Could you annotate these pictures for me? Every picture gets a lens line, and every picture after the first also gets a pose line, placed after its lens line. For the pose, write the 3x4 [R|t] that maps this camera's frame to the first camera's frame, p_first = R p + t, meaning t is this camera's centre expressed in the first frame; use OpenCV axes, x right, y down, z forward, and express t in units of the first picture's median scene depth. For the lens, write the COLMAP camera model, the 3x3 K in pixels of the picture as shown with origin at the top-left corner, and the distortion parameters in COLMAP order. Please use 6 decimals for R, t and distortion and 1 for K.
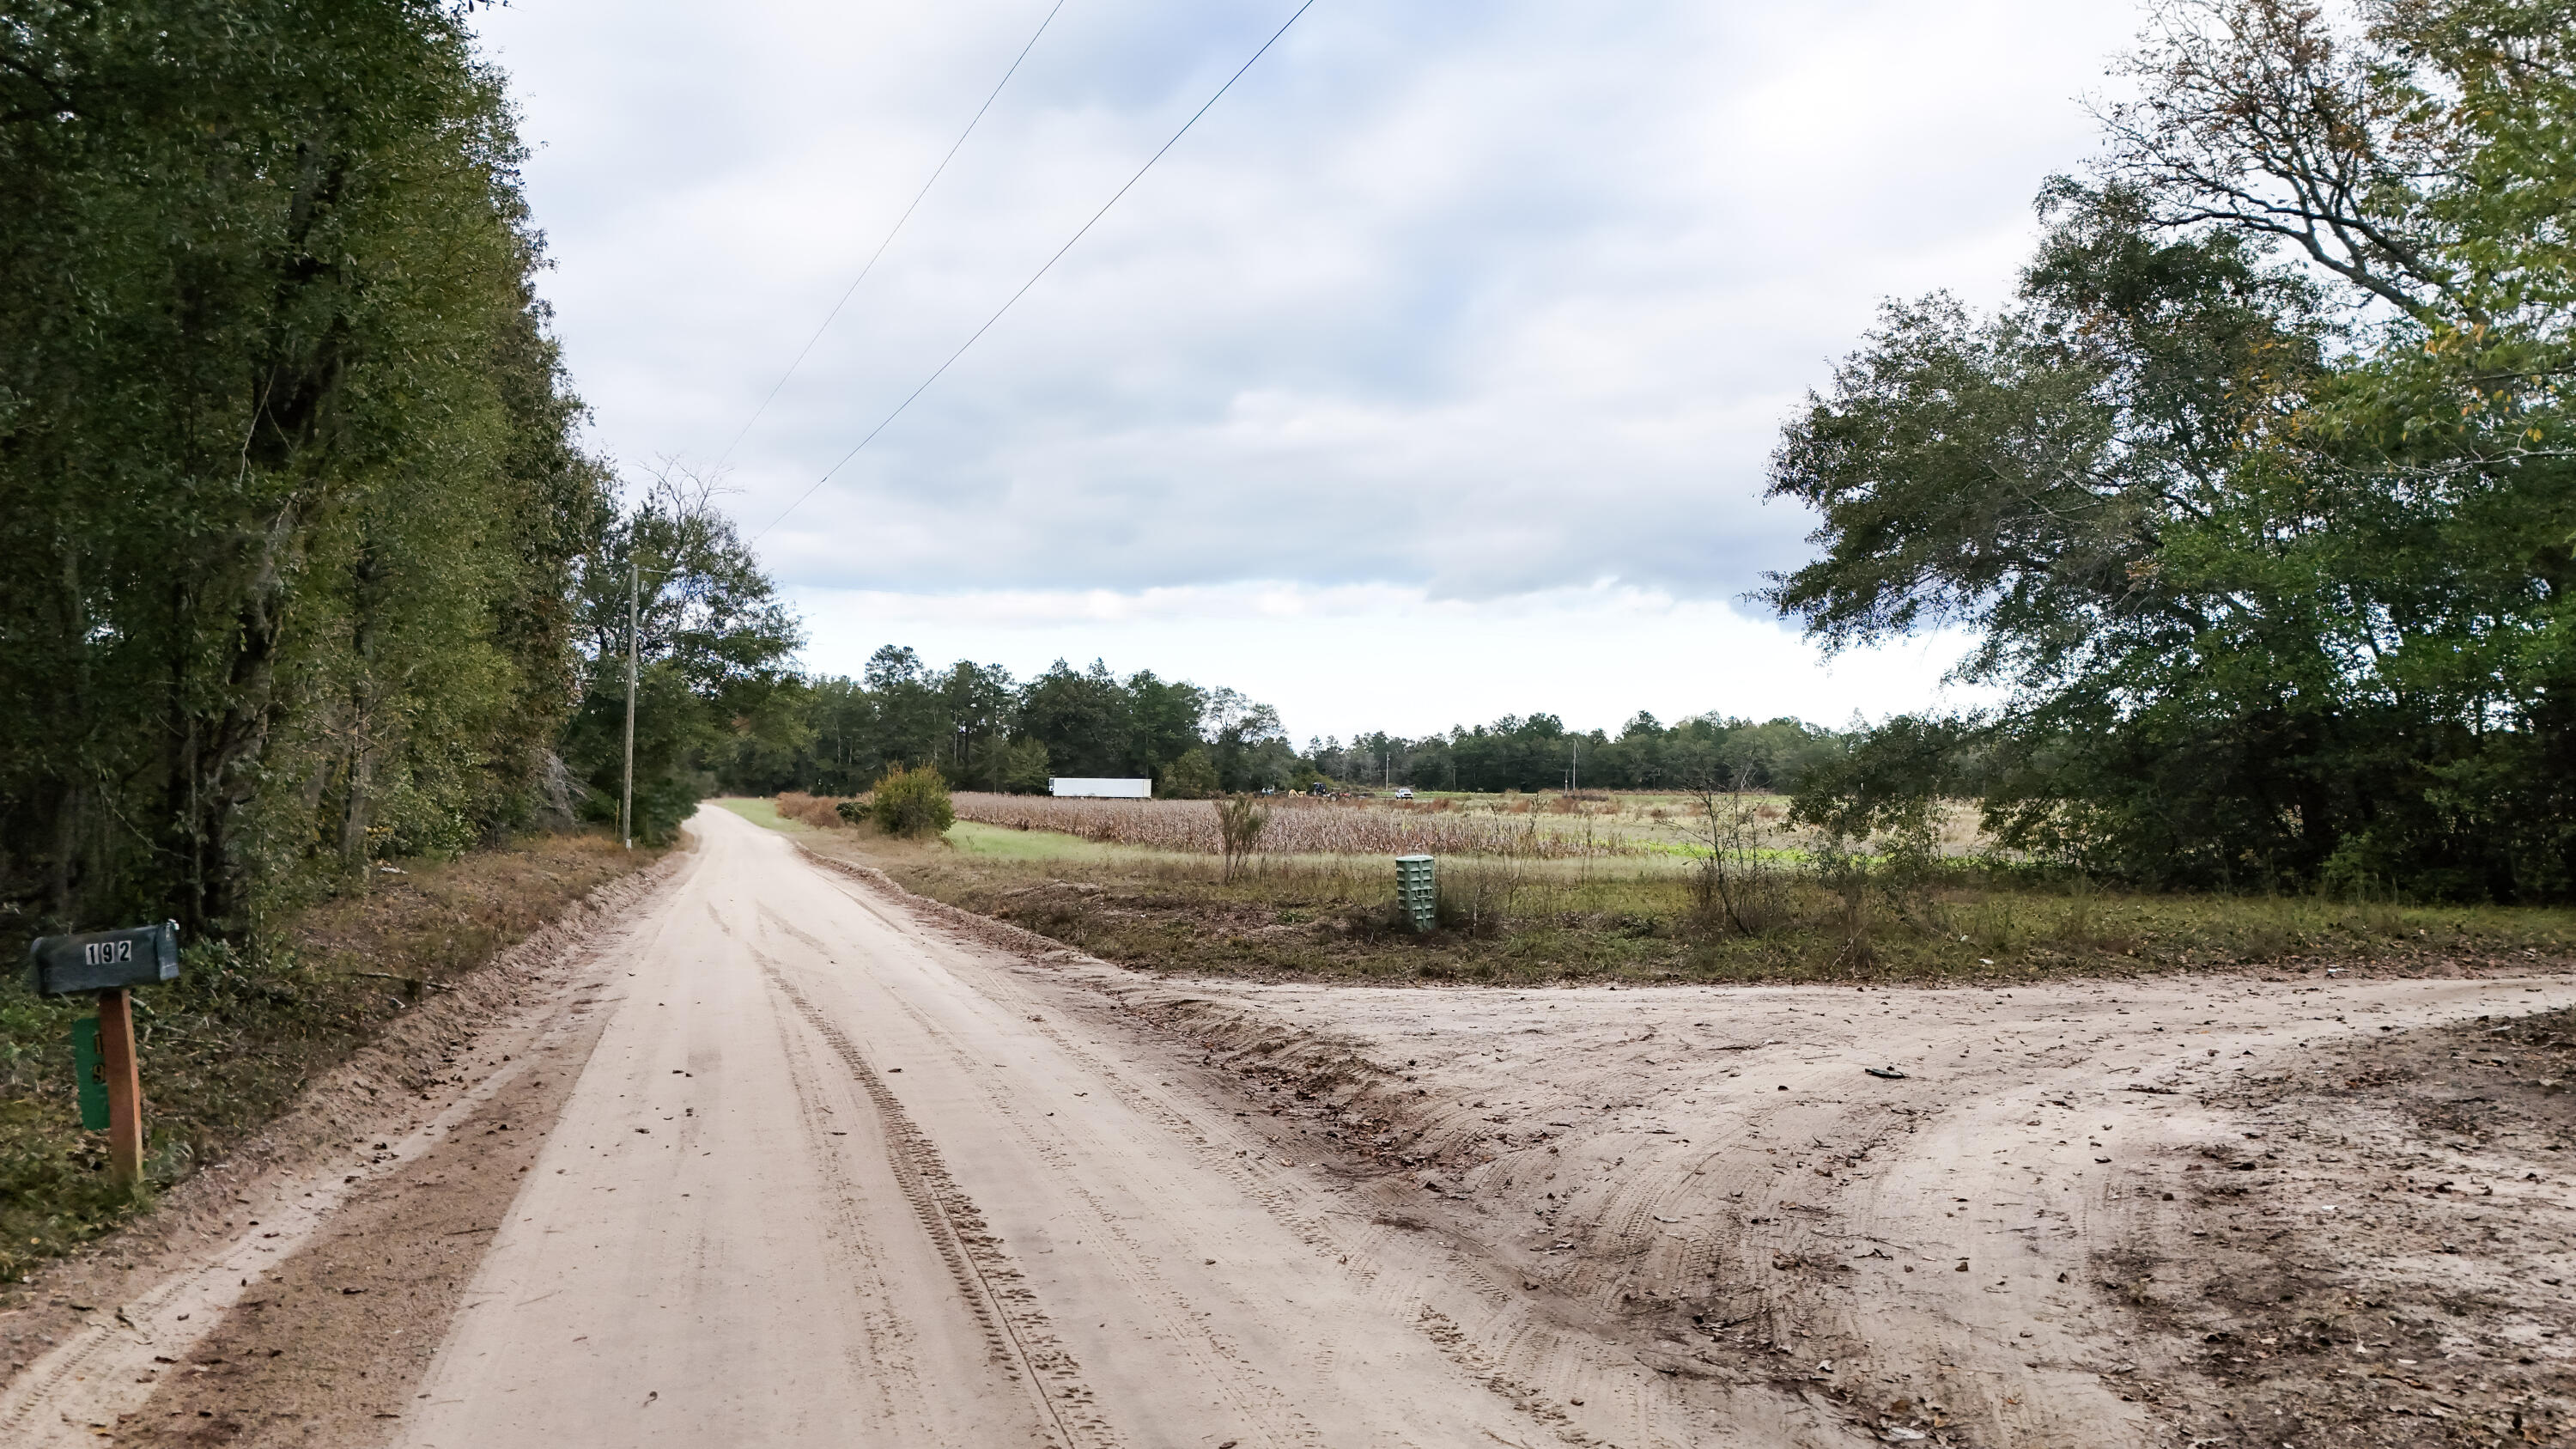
lens RADIAL K [[1725.1, 0, 1288.0], [0, 1725.1, 724.5], [0, 0, 1]] dist [0.025065, -0.000522]
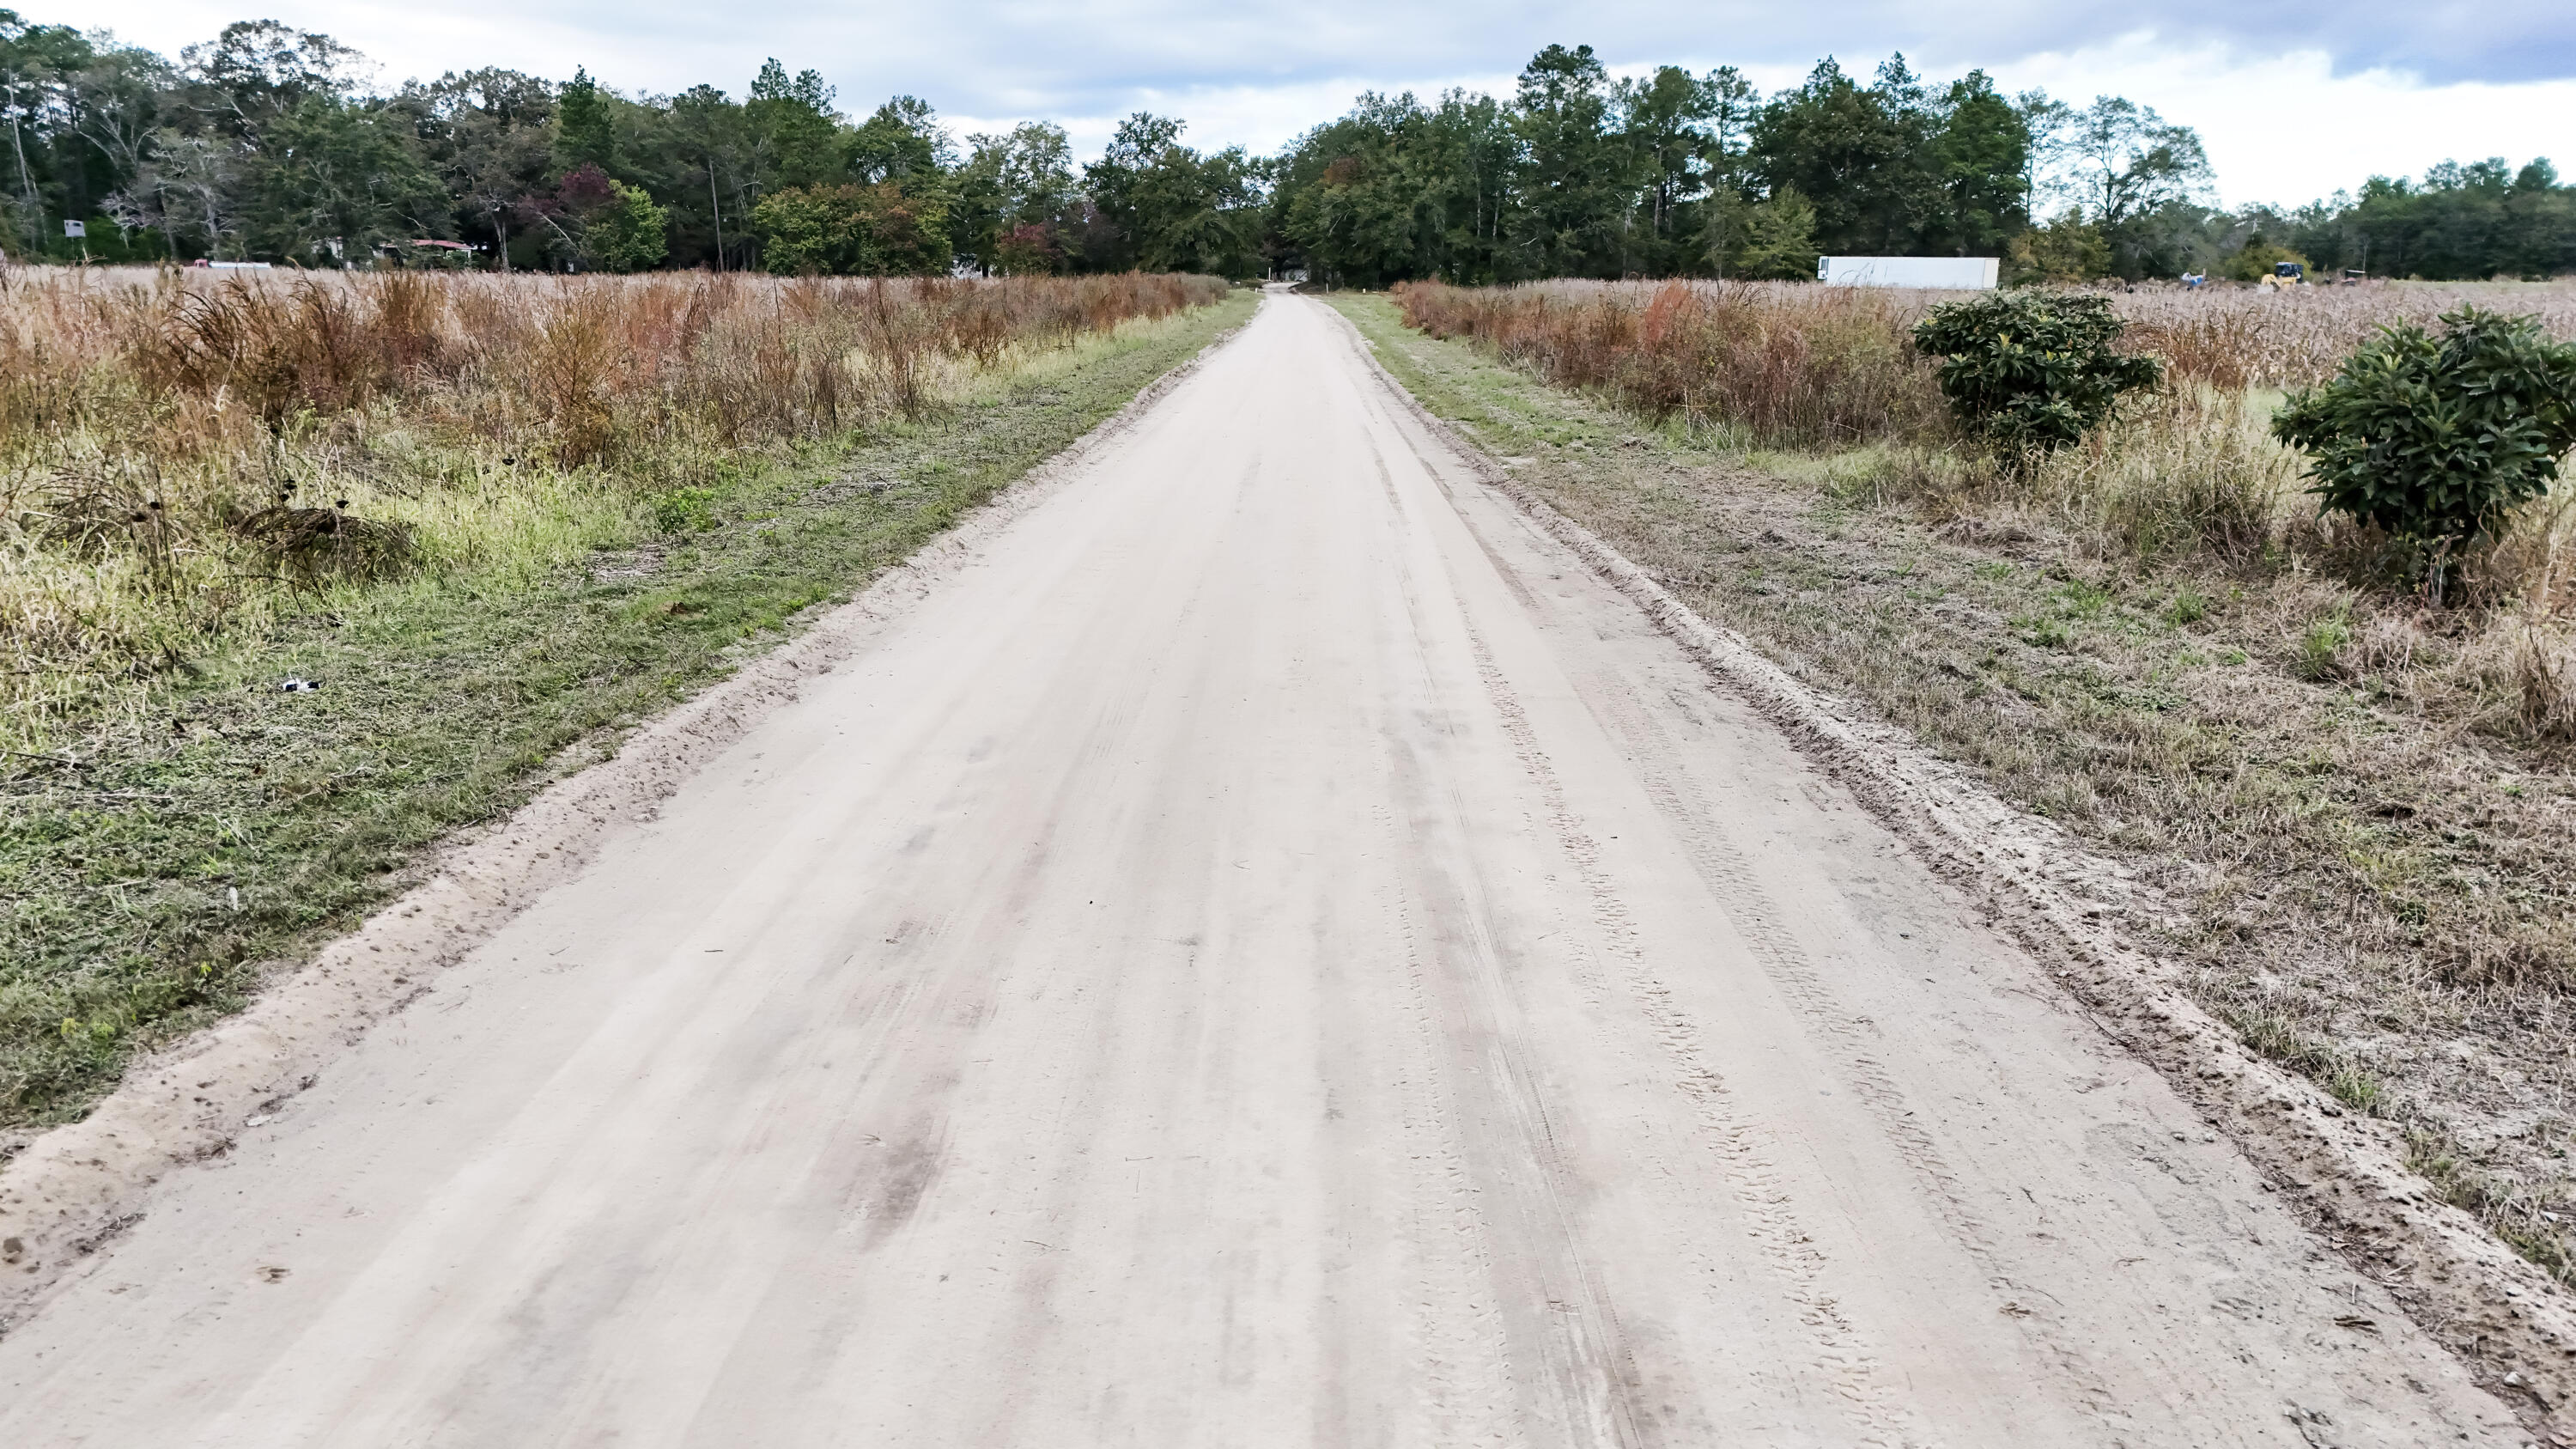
lens RADIAL K [[1725.1, 0, 1288.0], [0, 1725.1, 724.5], [0, 0, 1]] dist [0.025065, -0.000522]
pose [[0.944706, 0.081703, -0.317577, -0.101518], [0.011604, 0.959527, 0.281377, 0.014185], [0.327713, -0.269503, 0.905523, 0.323844]]
